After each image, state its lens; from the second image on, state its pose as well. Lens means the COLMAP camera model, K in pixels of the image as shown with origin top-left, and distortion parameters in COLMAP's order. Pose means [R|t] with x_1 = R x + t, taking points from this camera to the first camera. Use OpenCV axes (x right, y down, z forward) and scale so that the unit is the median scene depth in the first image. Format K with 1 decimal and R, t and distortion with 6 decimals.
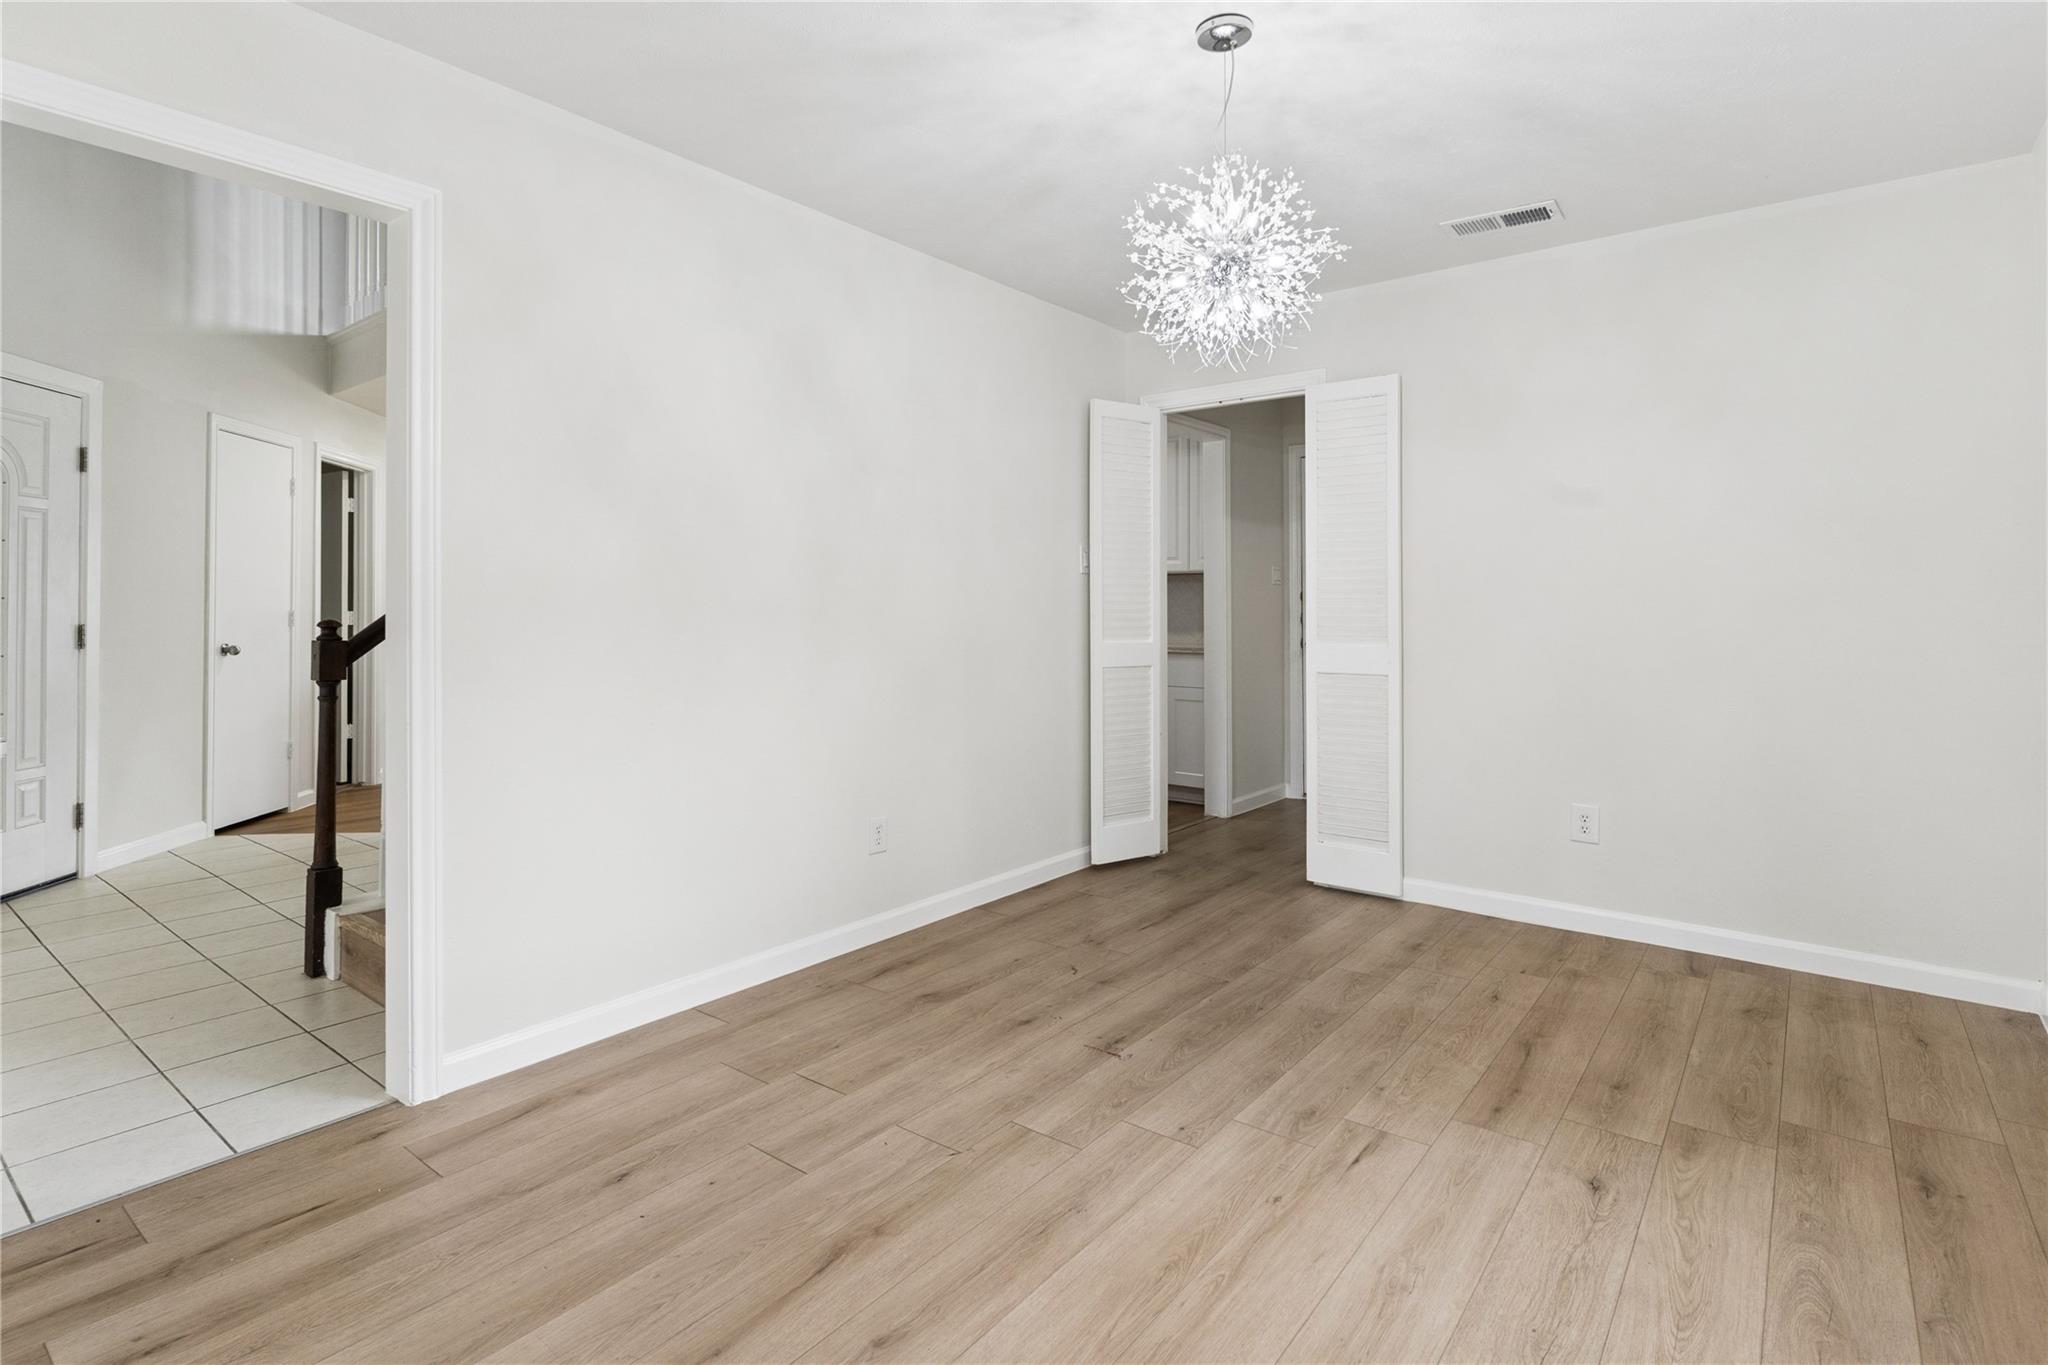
lens RADIAL K [[1004.5, 0, 1023.2], [0, 1004.5, 625.7], [0, 0, 1]] dist [0.001966, 0.000533]
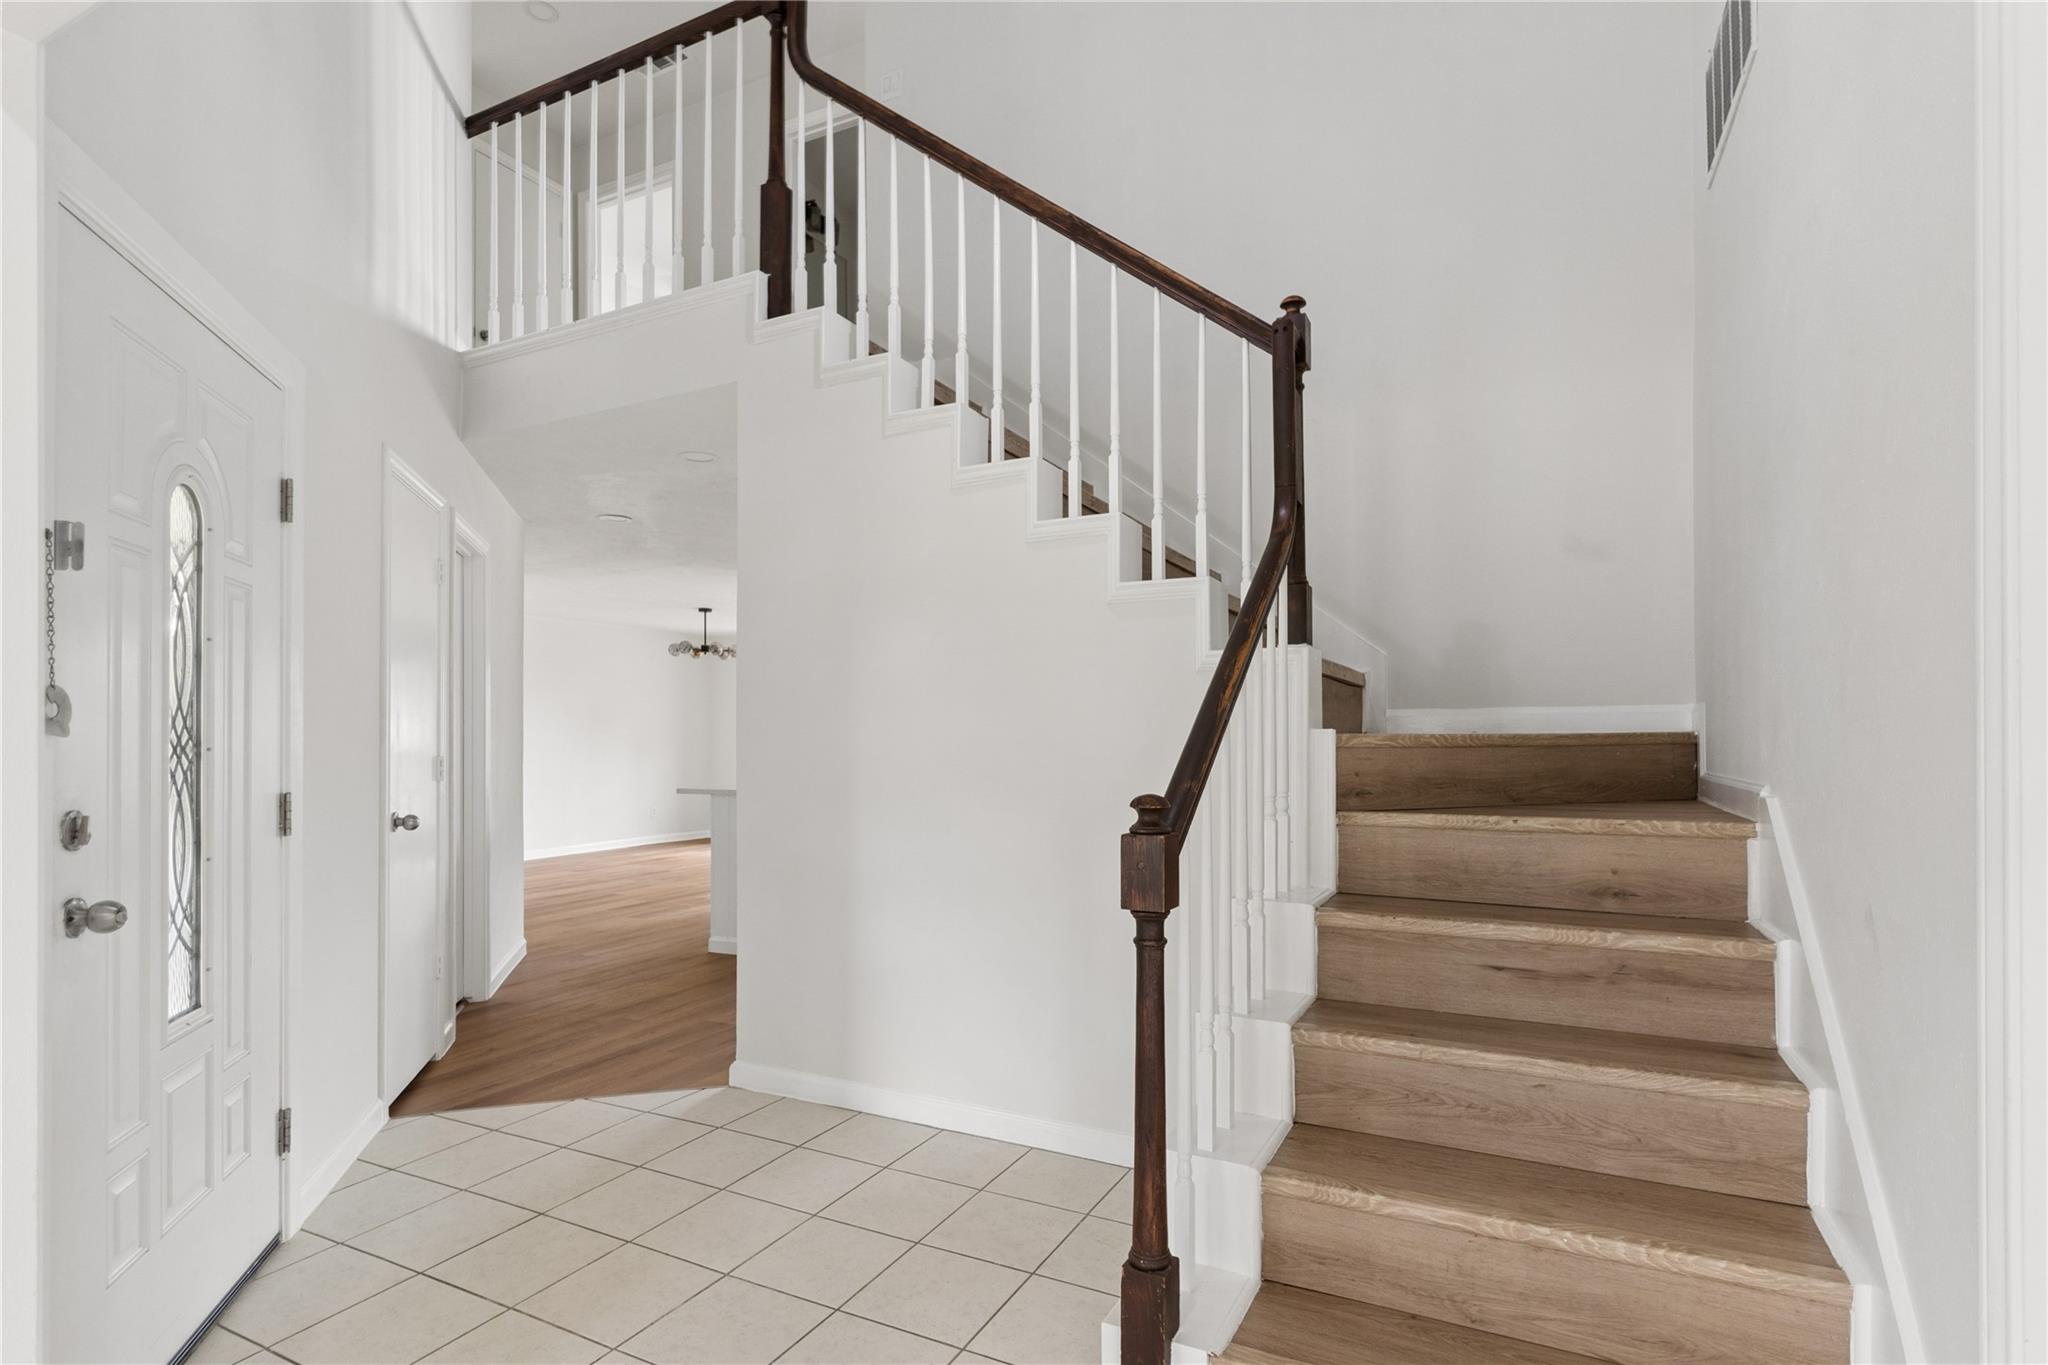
lens RADIAL K [[988.0, 0, 1029.5], [0, 988.0, 740.4], [0, 0, 1]] dist [0.003460, 0.000585]
pose [[0.978694, -0.003265, 0.205297, -0.643066], [0.005355, 0.999939, -0.009625, -0.022273], [-0.205253, 0.010519, 0.978652, 0.371173]]
